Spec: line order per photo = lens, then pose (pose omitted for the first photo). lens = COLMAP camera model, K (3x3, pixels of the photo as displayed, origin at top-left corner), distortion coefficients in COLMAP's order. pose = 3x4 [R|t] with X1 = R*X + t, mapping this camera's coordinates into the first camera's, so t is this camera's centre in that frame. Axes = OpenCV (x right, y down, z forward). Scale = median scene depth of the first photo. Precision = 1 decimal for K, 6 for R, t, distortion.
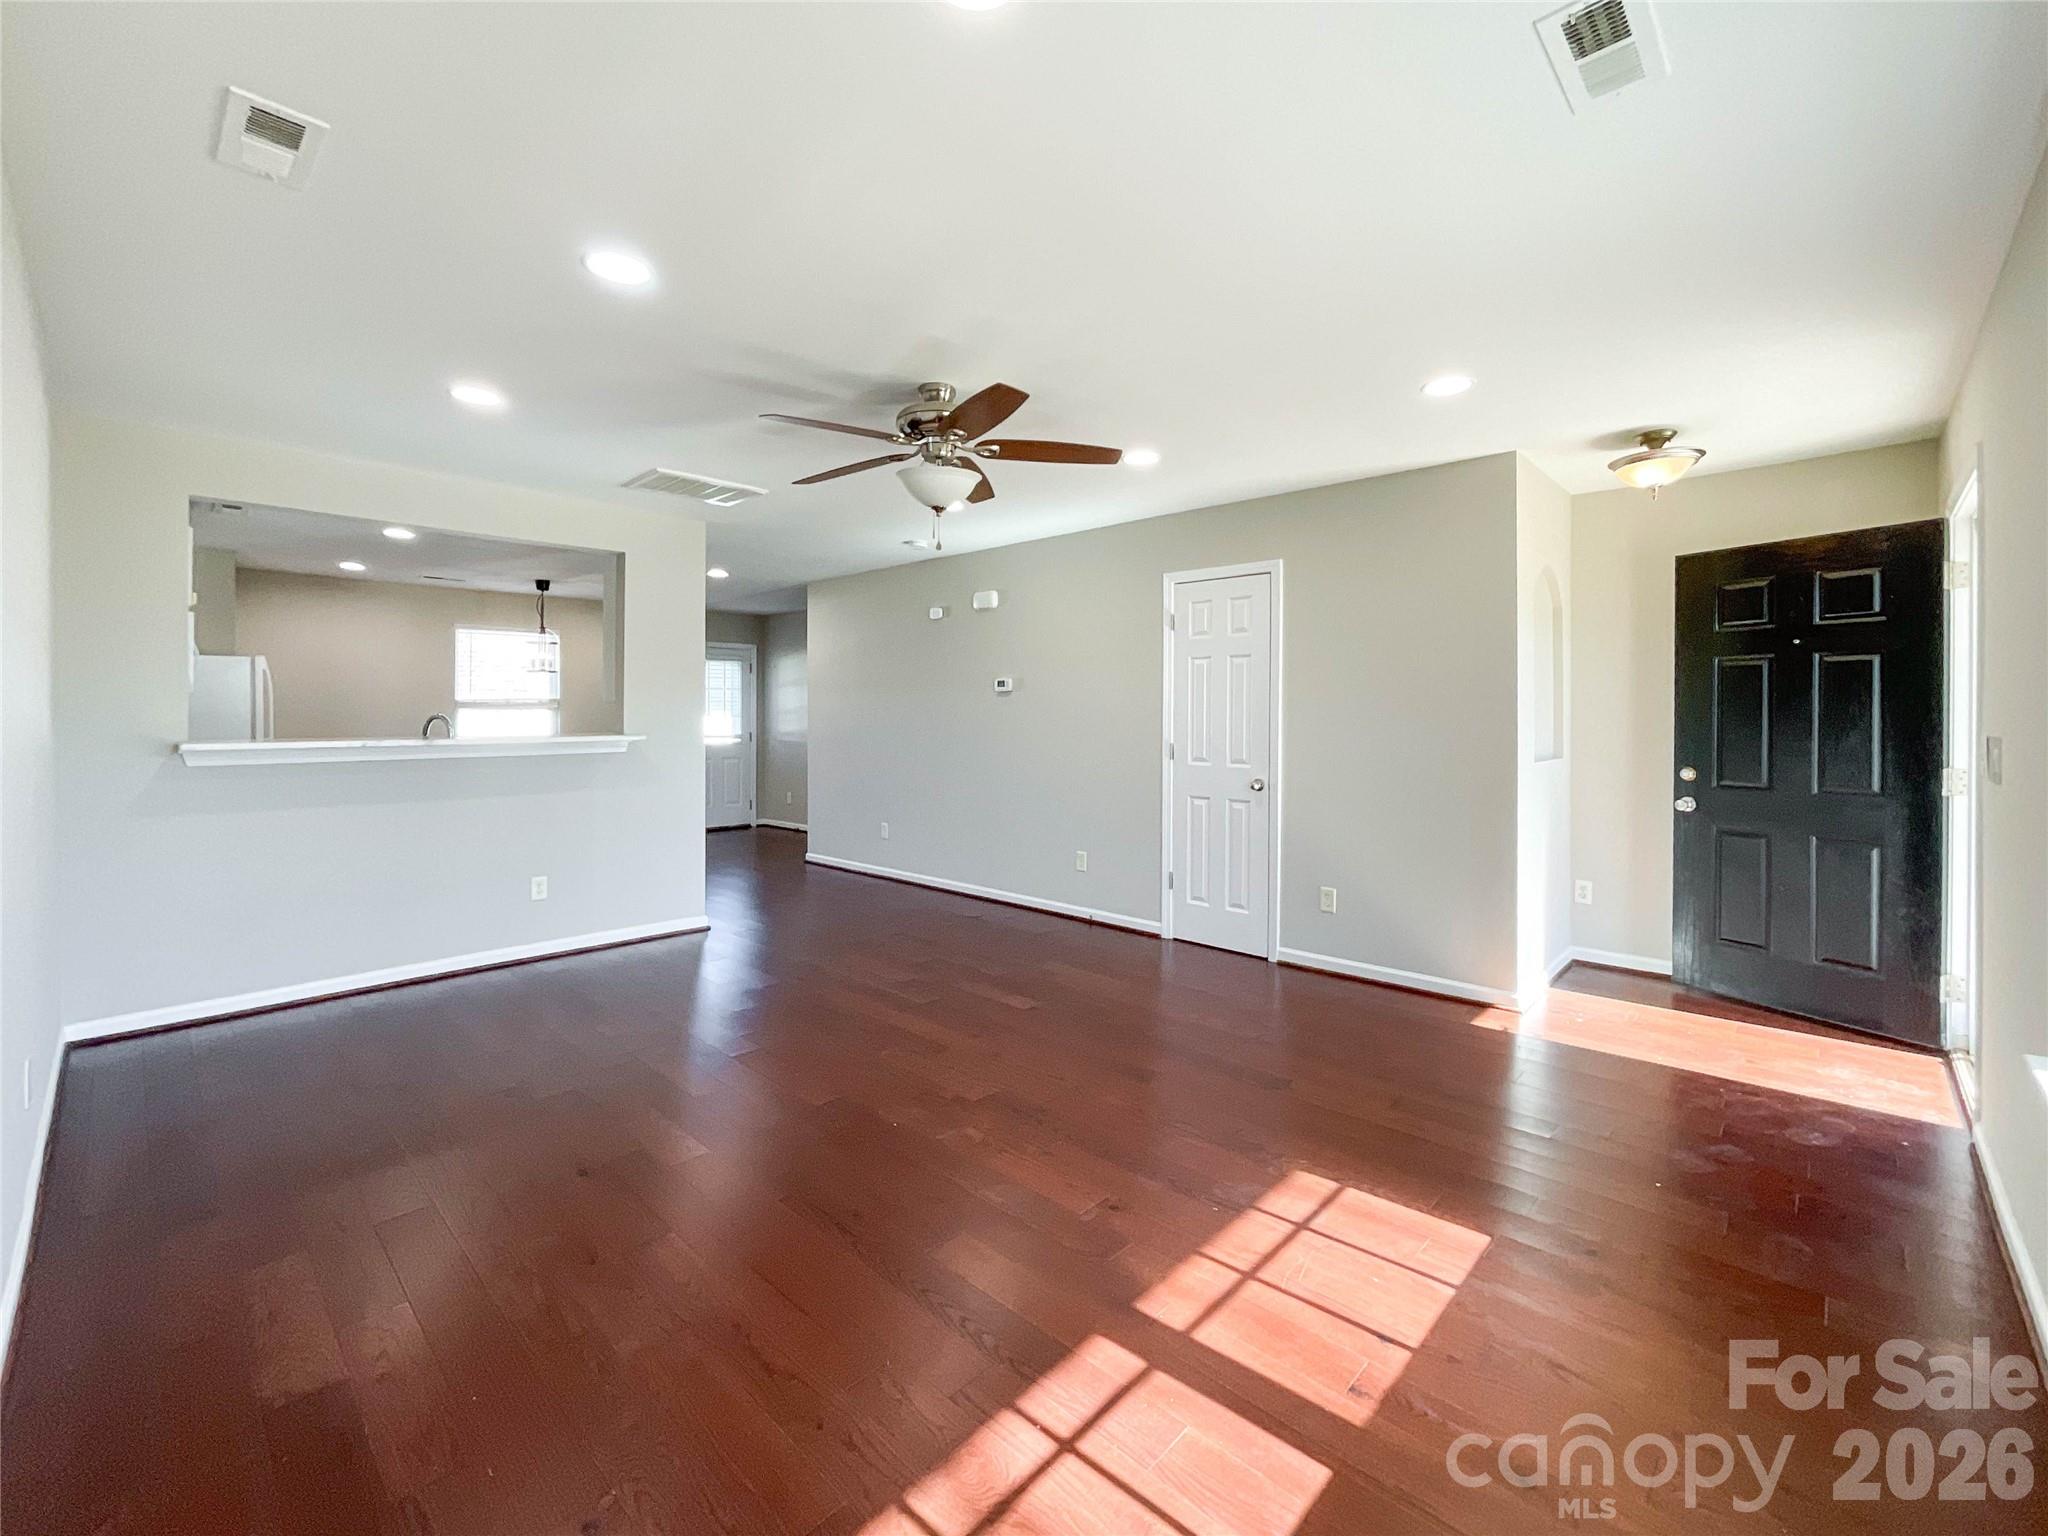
lens RADIAL K [[855.6, 0, 1031.5], [0, 855.6, 715.9], [0, 0, 1]] dist [-0.009210, 0.003026]
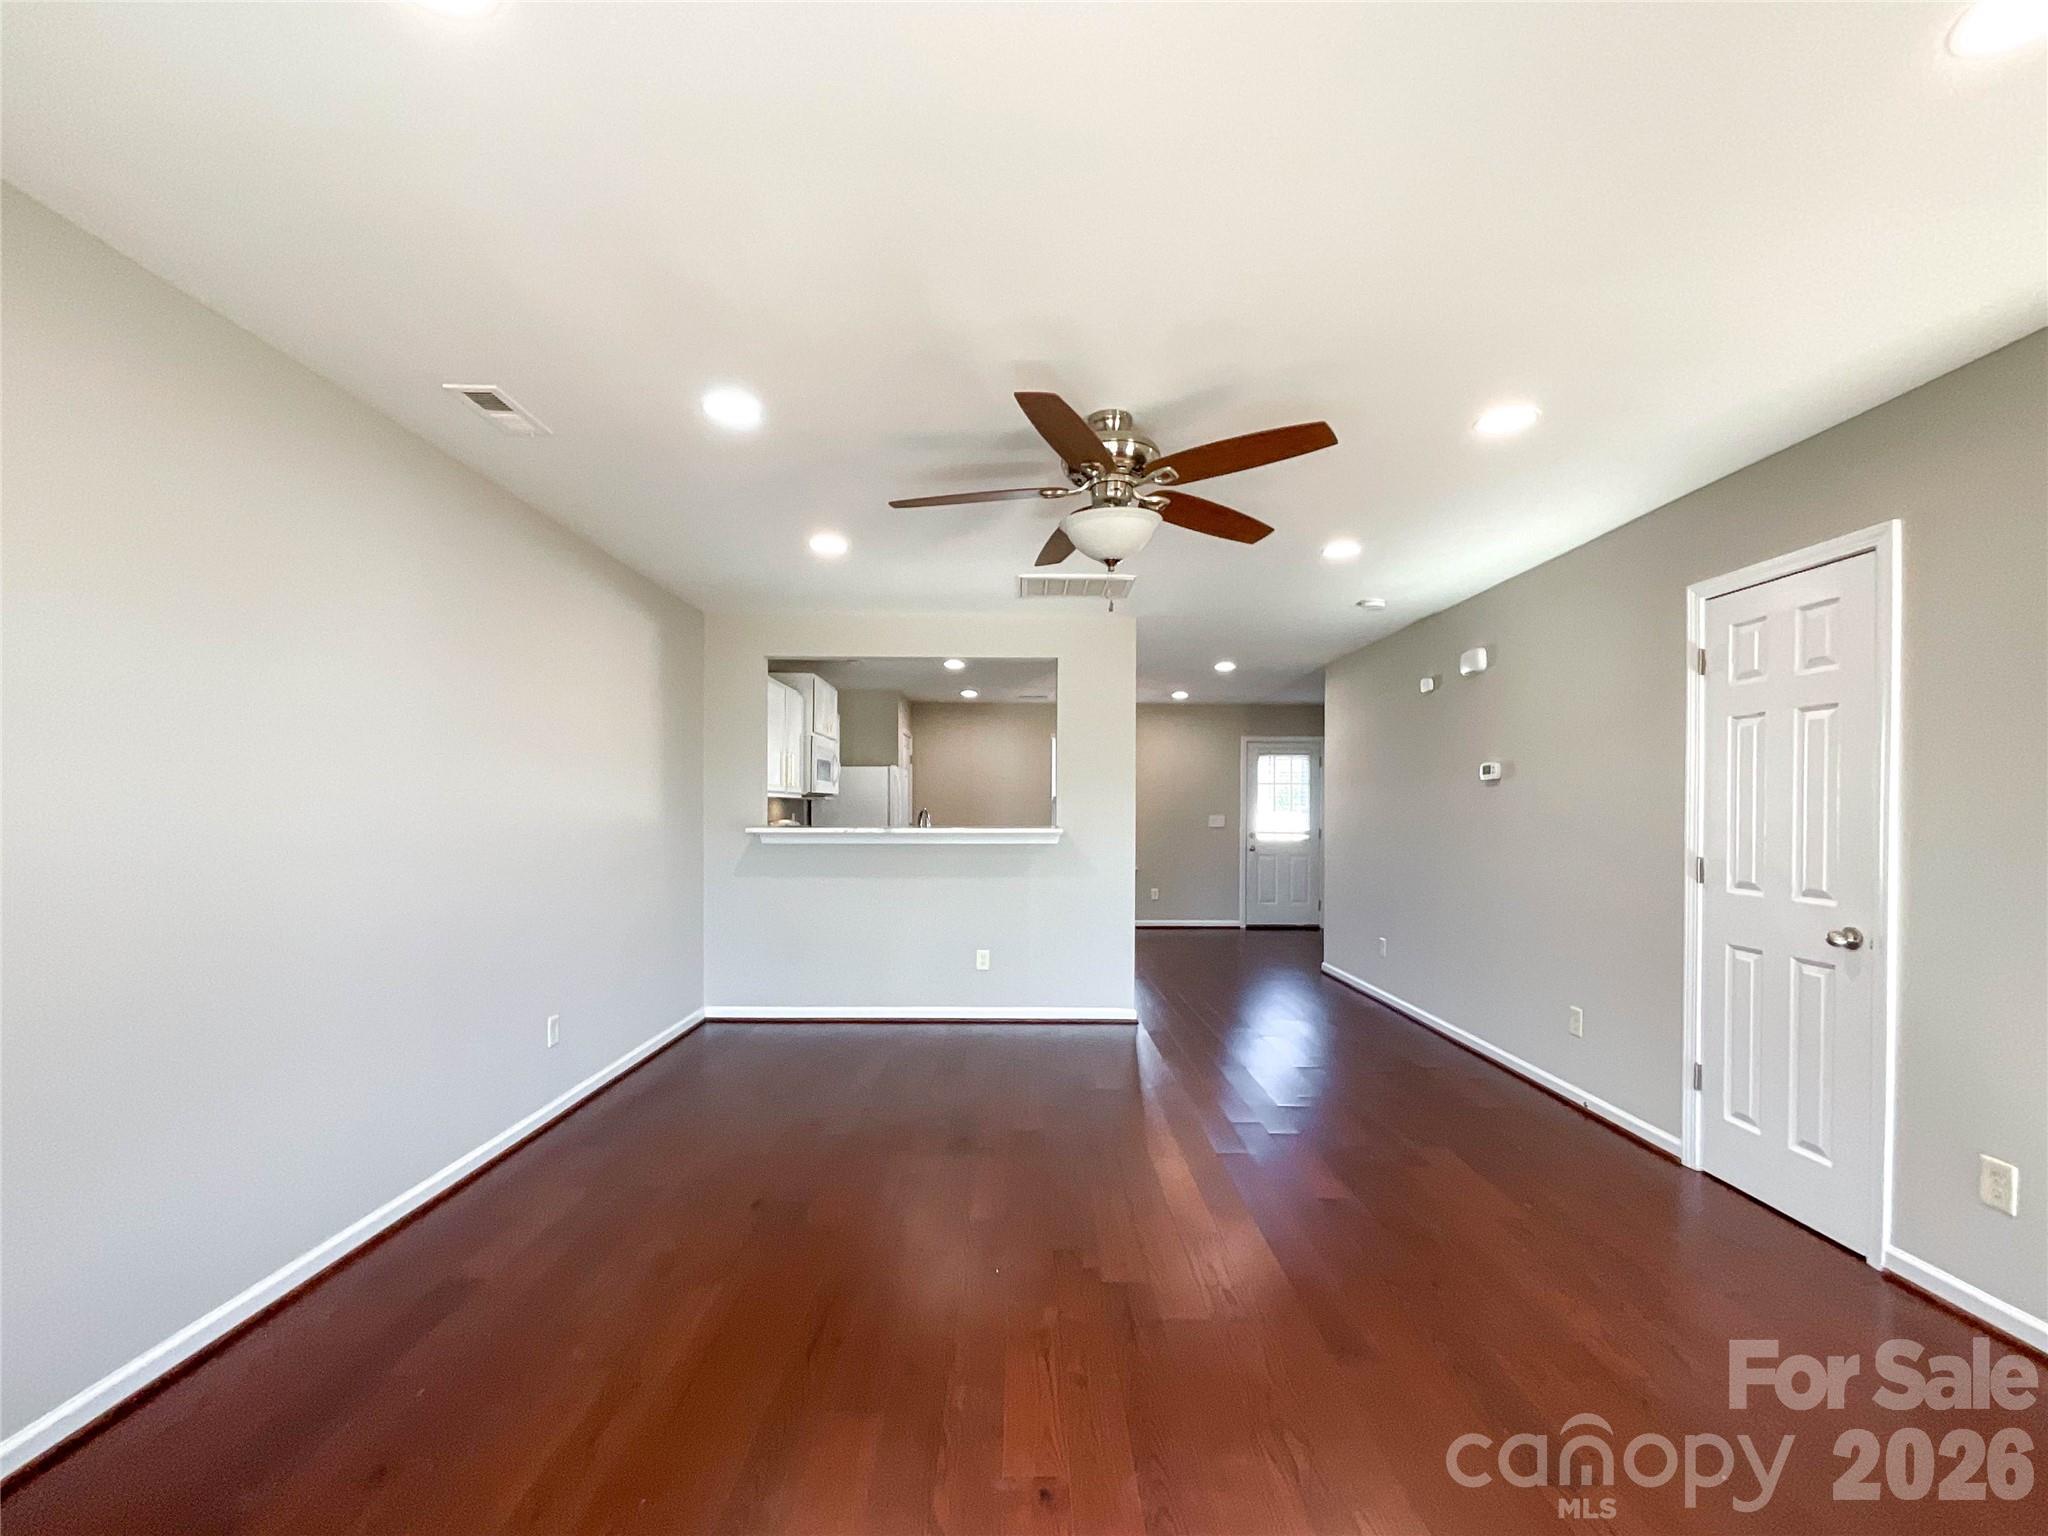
lens RADIAL K [[855.6, 0, 1038.2], [0, 855.6, 814.6], [0, 0, 1]] dist [-0.009210, 0.003026]
pose [[0.699661, 0.006806, -0.714442, 0.268196], [-0.005178, 0.999977, 0.004456, 0.000938], [0.714456, 0.000582, 0.699680, 0.221912]]
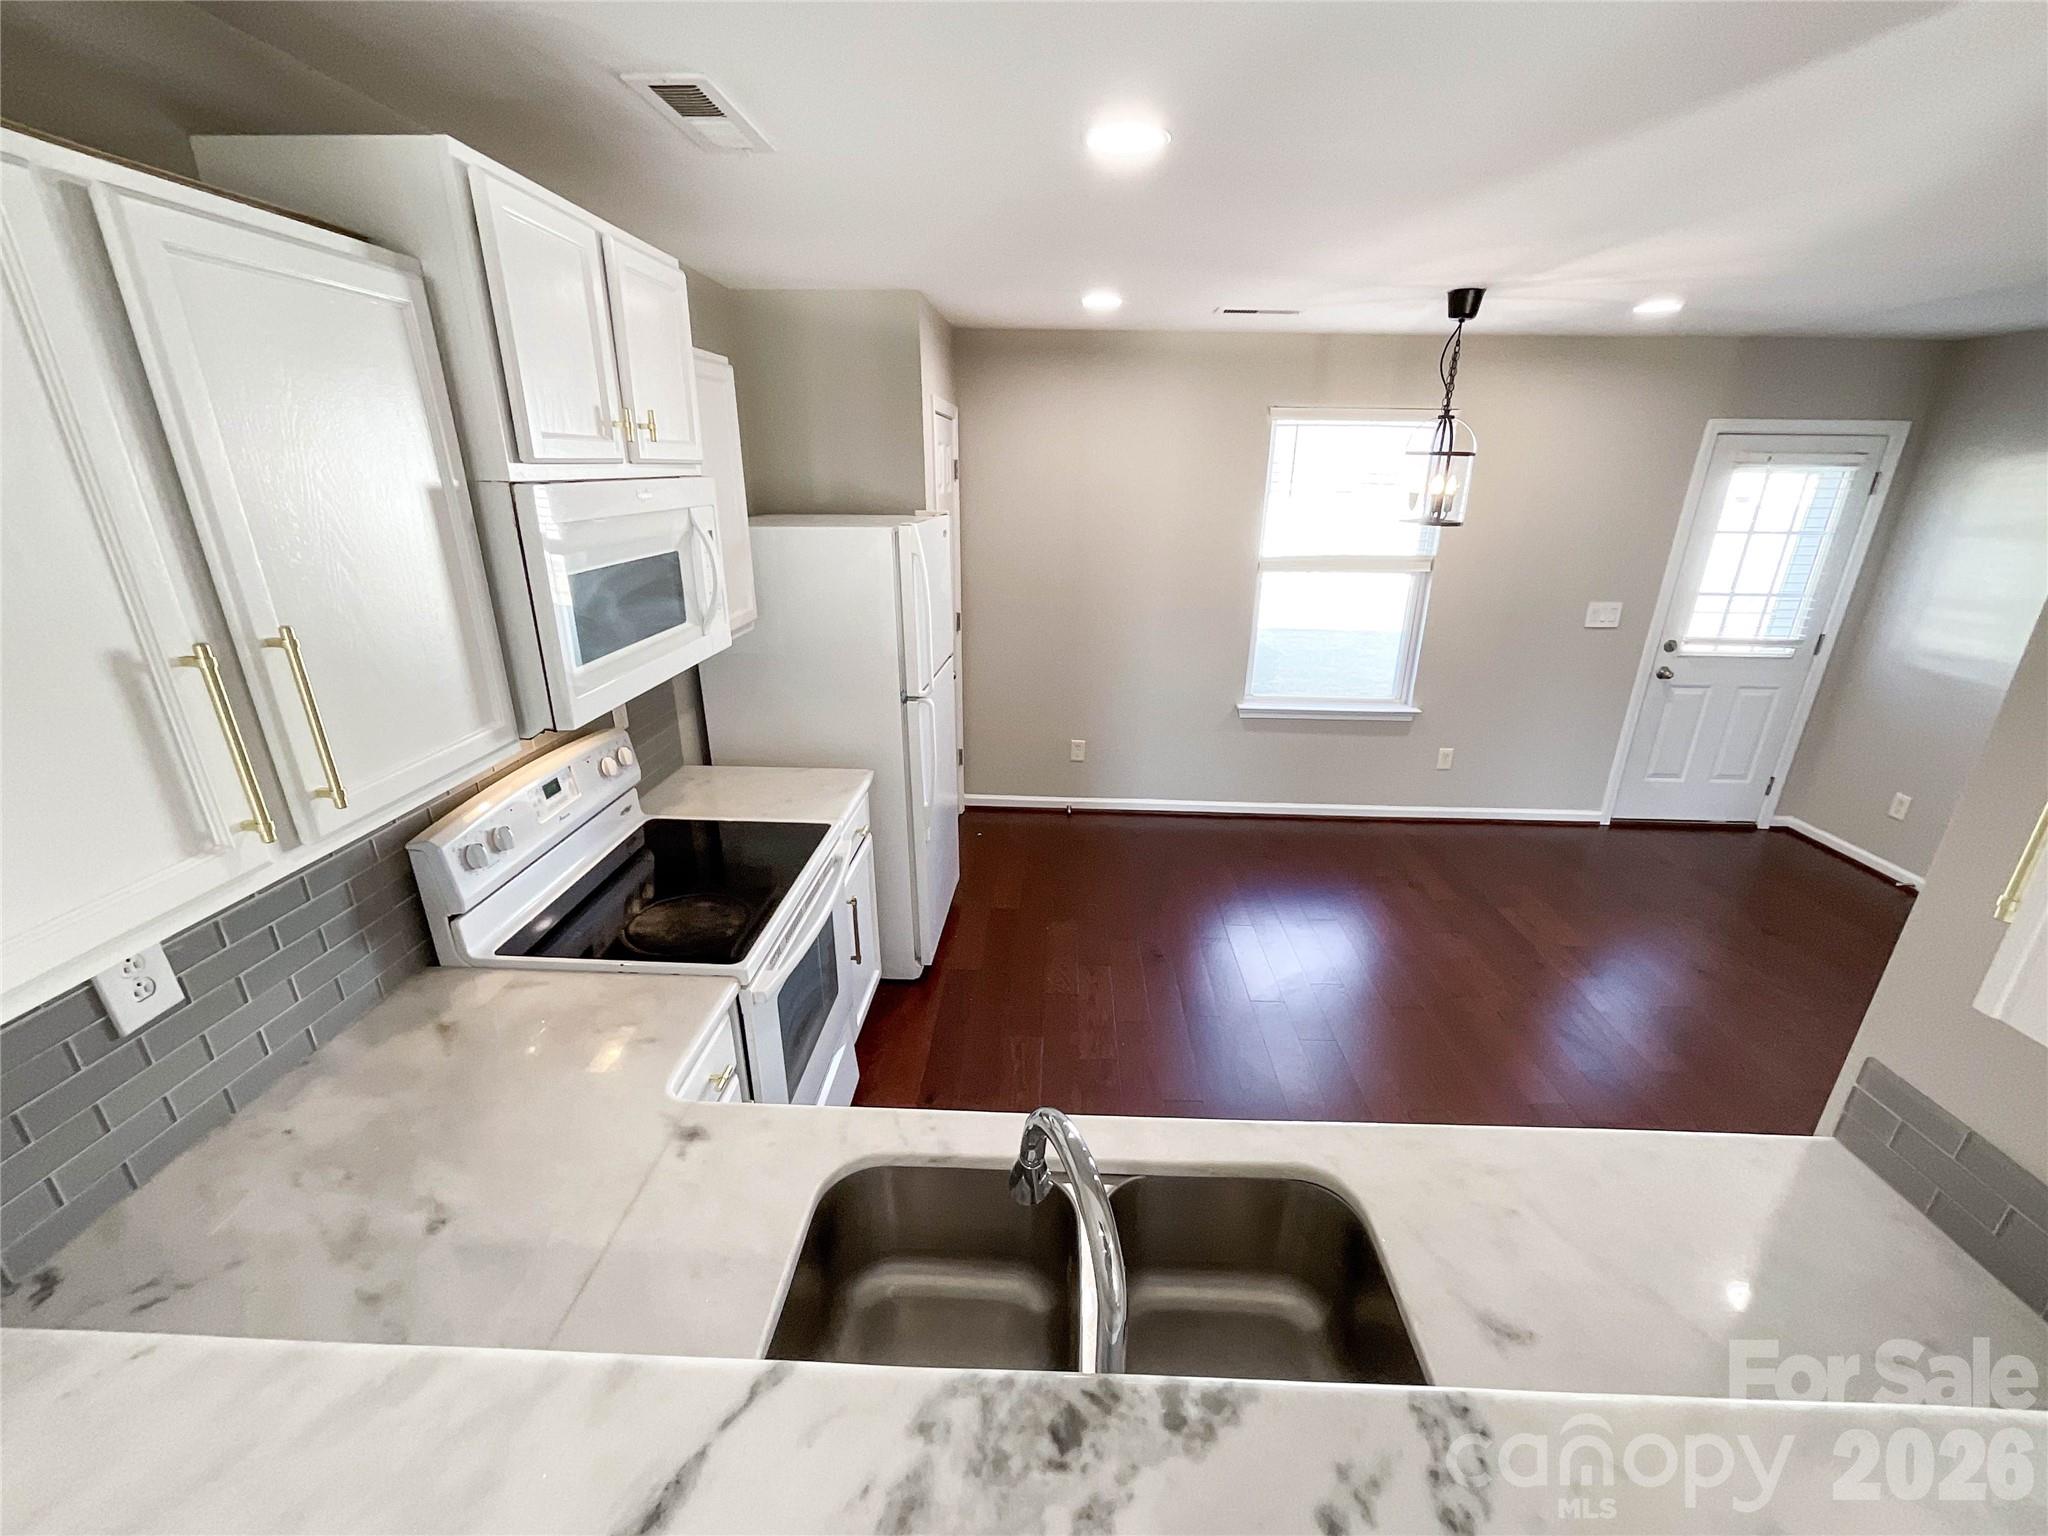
lens RADIAL K [[855.6, 0, 1024.0], [0, 855.6, 784.4], [0, 0, 1]] dist [-0.009210, 0.003026]
pose [[0.652034, 0.272215, -0.707637, -0.531343], [-0.014903, 0.937746, 0.347001, -0.111061], [0.758043, -0.215710, 0.615500, 0.793795]]
